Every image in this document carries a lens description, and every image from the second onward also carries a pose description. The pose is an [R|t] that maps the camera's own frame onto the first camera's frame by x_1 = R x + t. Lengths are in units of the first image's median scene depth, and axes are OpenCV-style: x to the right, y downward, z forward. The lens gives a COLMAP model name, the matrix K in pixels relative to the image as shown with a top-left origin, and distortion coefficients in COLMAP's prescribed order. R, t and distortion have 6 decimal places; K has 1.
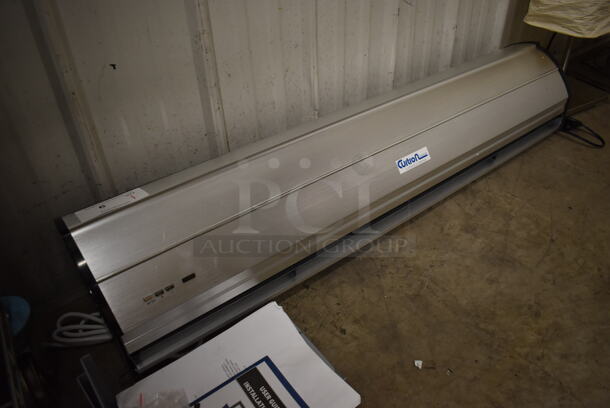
lens RADIAL K [[472.8, 0, 305.0], [0, 472.8, 204.0], [0, 0, 1]] dist [-0.091921, 0.006268]
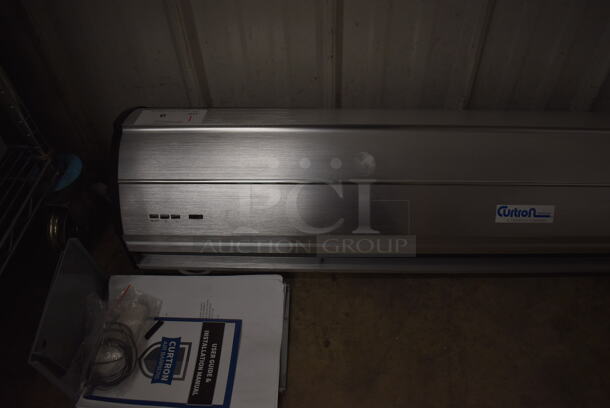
lens RADIAL K [[472.8, 0, 305.0], [0, 472.8, 204.0], [0, 0, 1]] dist [-0.091921, 0.006268]
pose [[0.778560, 0.482392, -0.401425, 0.252119], [-0.383852, 0.872089, 0.303511, -0.202147], [0.496490, -0.082214, 0.864141, 0.186532]]
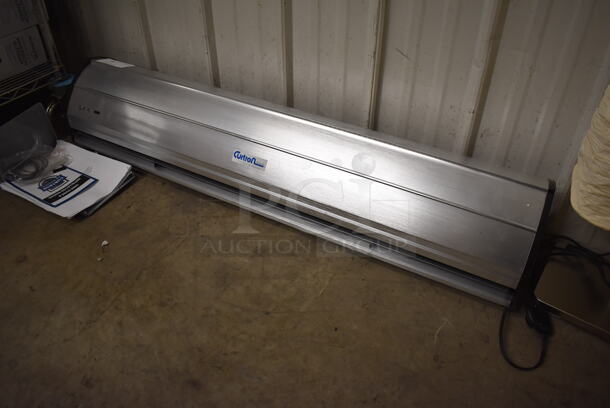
lens RADIAL K [[472.8, 0, 305.0], [0, 472.8, 204.0], [0, 0, 1]] dist [-0.091921, 0.006268]
pose [[0.400408, 0.601411, -0.691360, 1.169446], [-0.576392, 0.751831, 0.320191, -0.470293], [0.712352, 0.270287, 0.647688, 0.390839]]
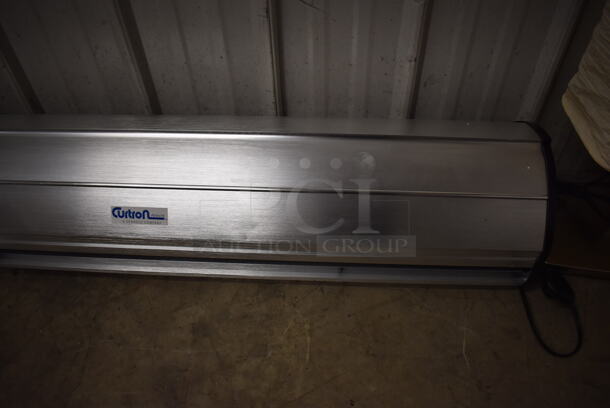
lens RADIAL K [[472.8, 0, 305.0], [0, 472.8, 204.0], [0, 0, 1]] dist [-0.091921, 0.006268]
pose [[0.759962, 0.493956, -0.422452, 0.767163], [-0.400211, 0.867754, 0.294677, -0.453923], [0.512142, -0.054873, 0.857146, 0.496970]]
